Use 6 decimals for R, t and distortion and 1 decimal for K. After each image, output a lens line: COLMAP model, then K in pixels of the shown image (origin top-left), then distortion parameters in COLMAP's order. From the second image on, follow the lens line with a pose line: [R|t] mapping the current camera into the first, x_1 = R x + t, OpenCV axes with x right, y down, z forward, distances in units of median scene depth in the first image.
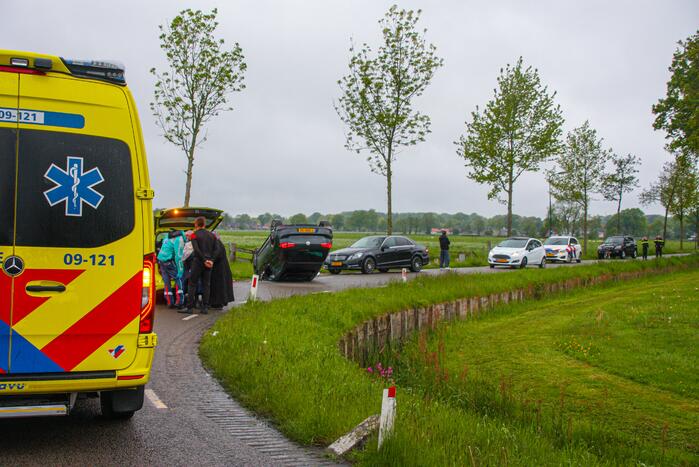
lens RADIAL K [[908.8, 0, 349.5], [0, 908.8, 233.5], [0, 0, 1]] dist [-0.006480, 0.019425]
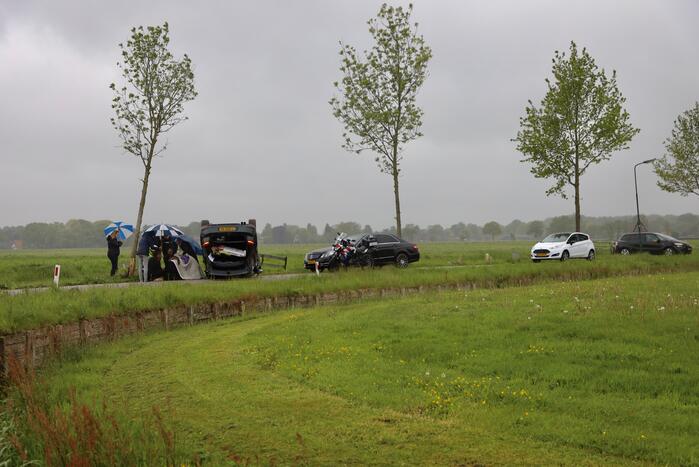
lens RADIAL K [[980.1, 0, 346.9], [0, 980.1, 216.6], [0, 0, 1]] dist [0.213486, 0.022448]
pose [[0.976481, -0.040921, -0.211685, 0.220285], [0.034698, 0.998852, -0.033030, 0.016501], [0.212793, 0.024908, 0.976780, -0.063639]]
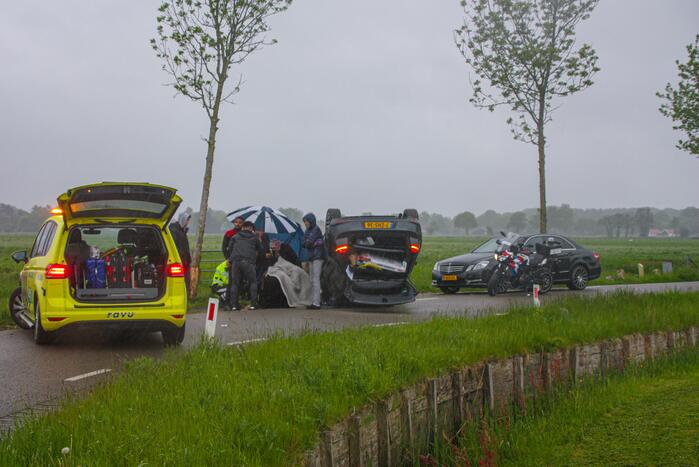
lens RADIAL K [[1195.6, 0, 349.5], [0, 1195.6, 233.5], [0, 0, 1]] dist [0.158456, 0.055836]
pose [[0.987908, -0.013224, -0.154479, 0.040452], [0.012527, 0.999906, -0.005487, 0.004437], [0.154537, 0.003485, 0.987981, 0.117708]]
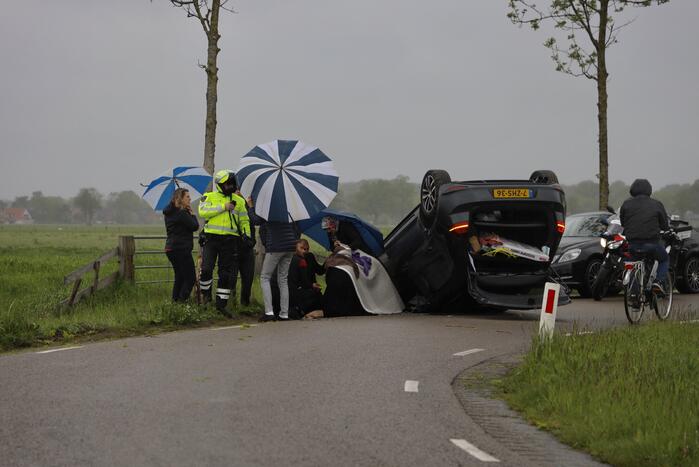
lens RADIAL K [[1912.5, 0, 349.5], [0, 1912.5, 233.5], [0, 0, 1]] dist [0.706043, 0.467865]
pose [[0.999889, -0.014758, 0.002254, -0.083308], [0.014754, 0.999889, 0.001979, 0.008426], [-0.002283, -0.001946, 0.999996, 0.055375]]
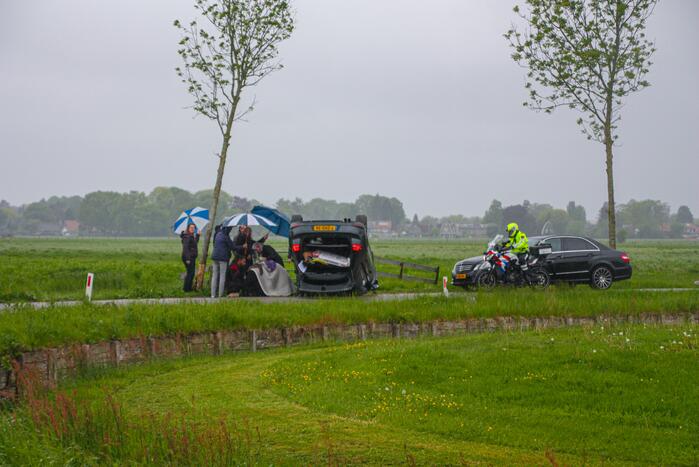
lens RADIAL K [[1783.5, 0, 351.1], [0, 1783.5, 246.8], [0, 0, 1]] dist [0.450161, 0.045351]
pose [[0.929331, -0.011336, -0.369074, 0.348960], [0.010876, 0.999935, -0.003327, 0.011712], [0.369088, -0.000923, 0.929394, -0.259041]]
